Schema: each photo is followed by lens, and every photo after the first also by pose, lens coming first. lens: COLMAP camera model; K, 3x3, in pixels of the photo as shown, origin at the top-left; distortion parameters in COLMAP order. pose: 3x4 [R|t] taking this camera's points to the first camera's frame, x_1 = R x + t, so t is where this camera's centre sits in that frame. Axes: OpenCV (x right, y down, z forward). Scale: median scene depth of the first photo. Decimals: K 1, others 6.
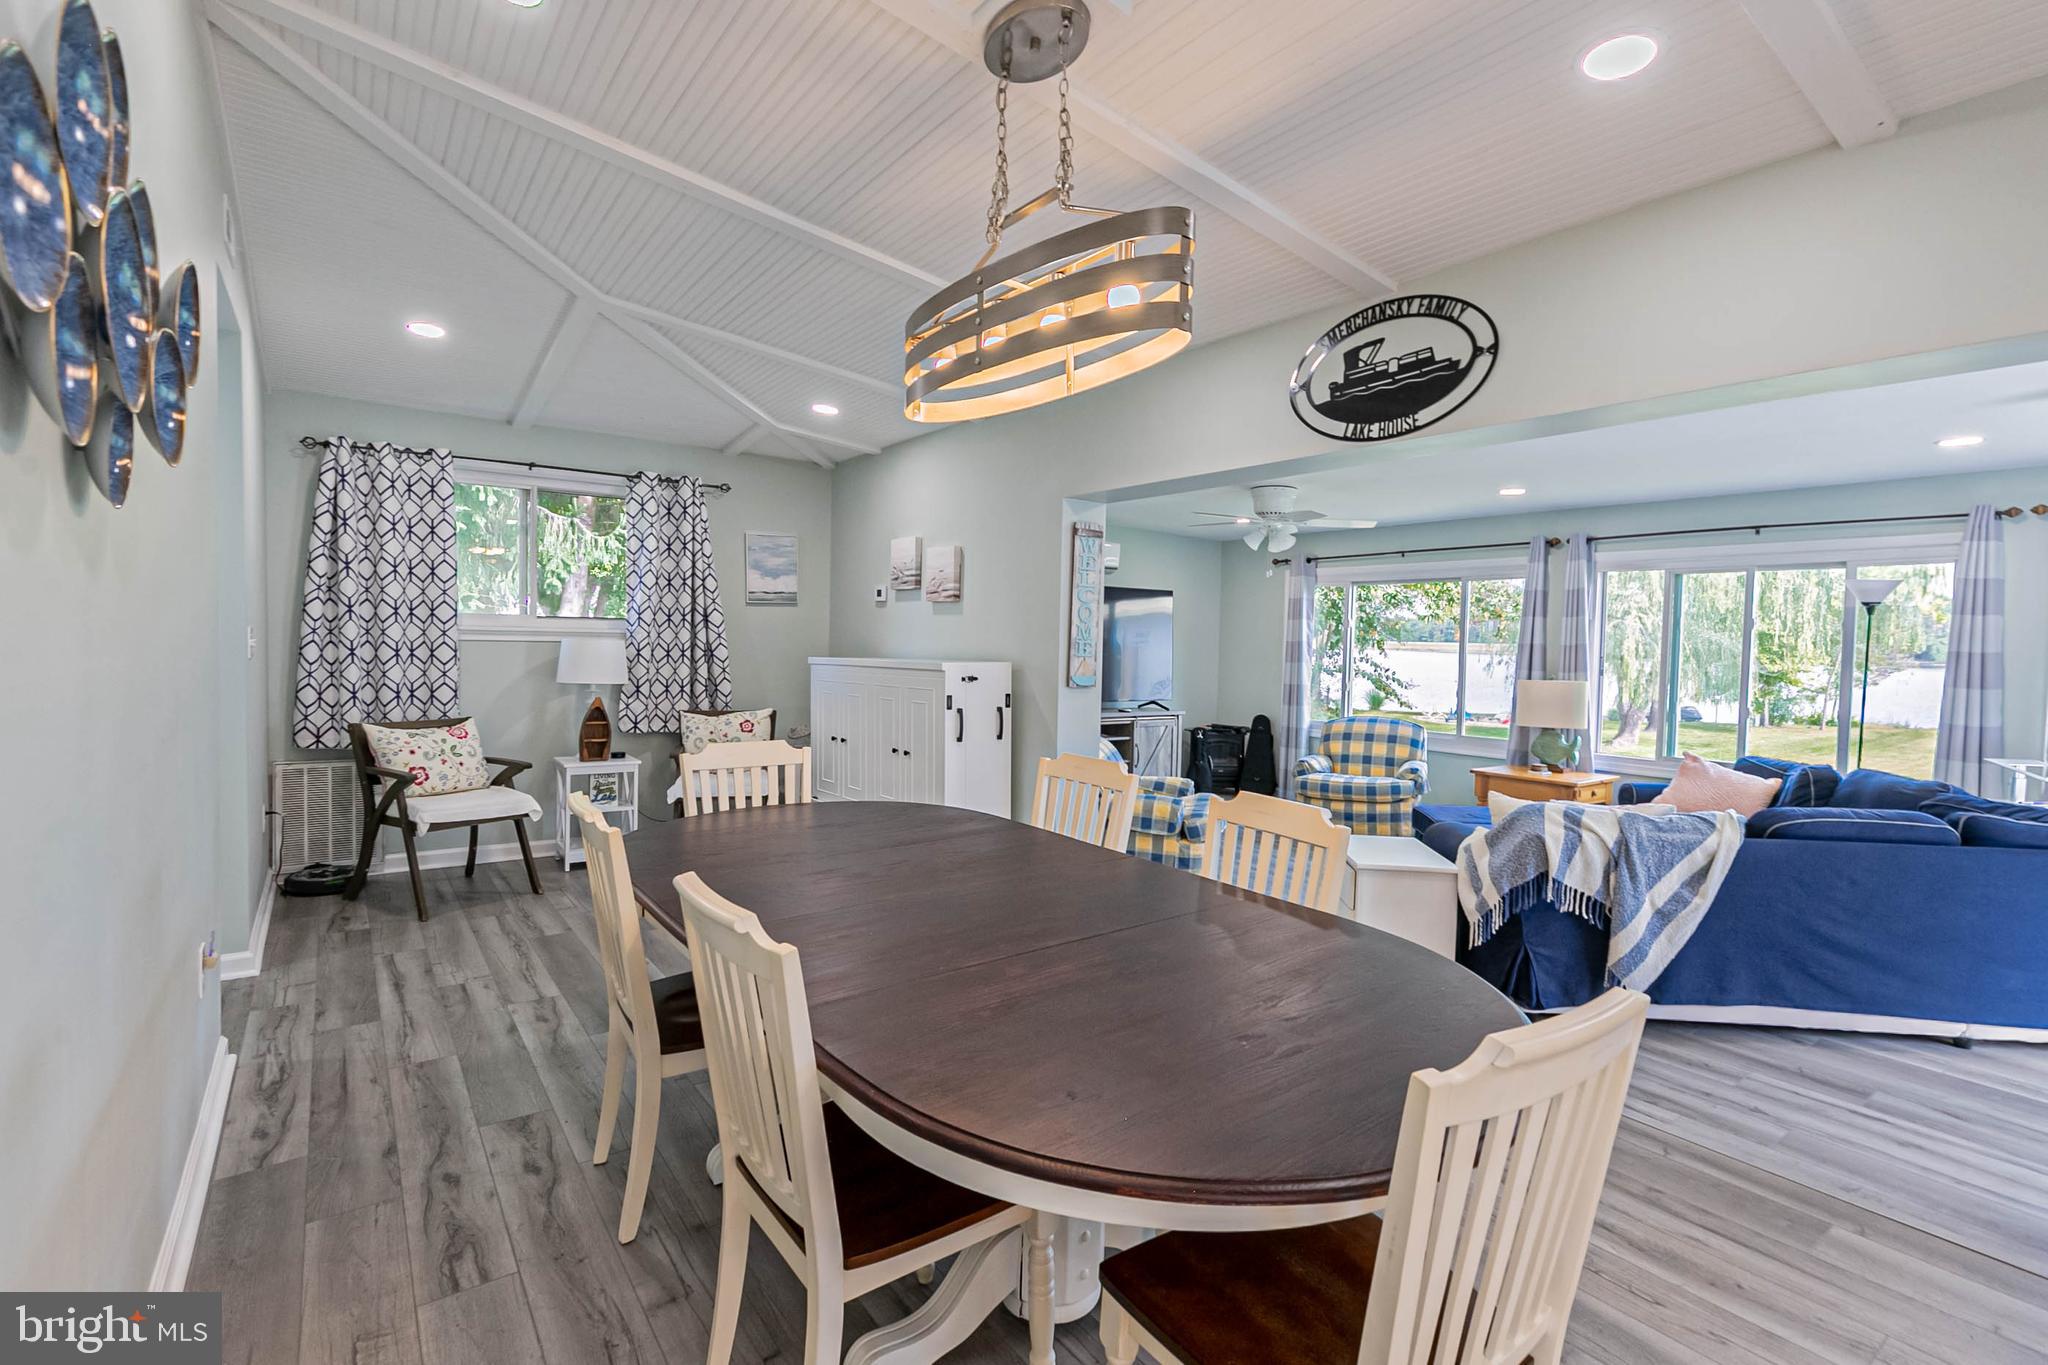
lens RADIAL K [[938.3, 0, 1028.5], [0, 938.3, 667.1], [0, 0, 1]] dist [0.005671, -0.000286]
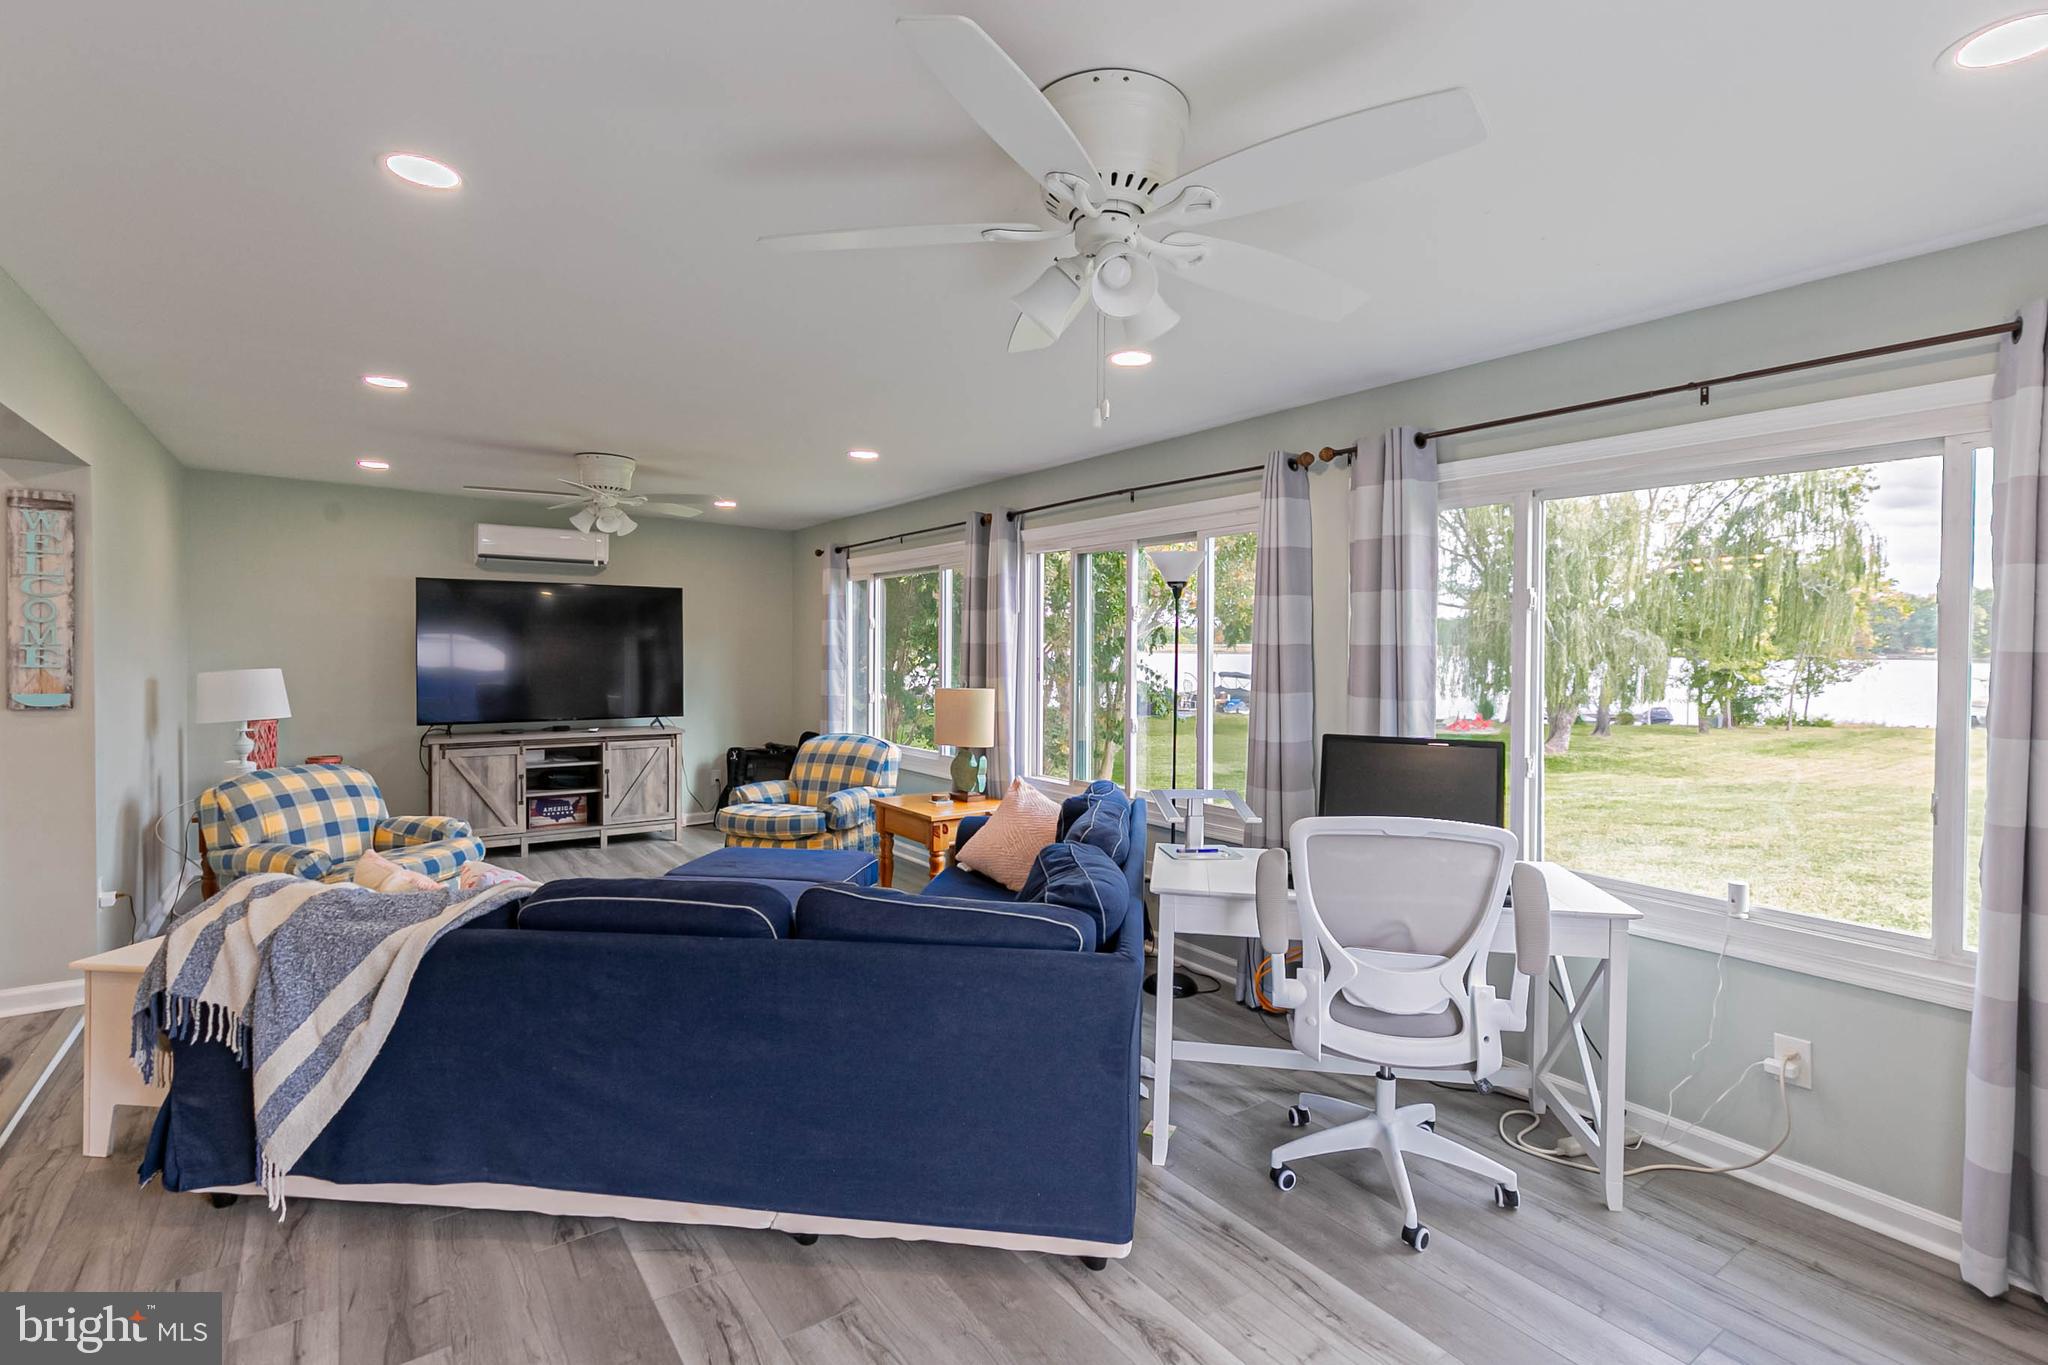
lens RADIAL K [[938.3, 0, 1033.0], [0, 938.3, 668.1], [0, 0, 1]] dist [0.005671, -0.000286]
pose [[0.999802, -0.015790, -0.012130, 1.180454], [0.015661, 0.999821, -0.010596, 0.012167], [0.012296, 0.010404, 0.999870, 0.344682]]
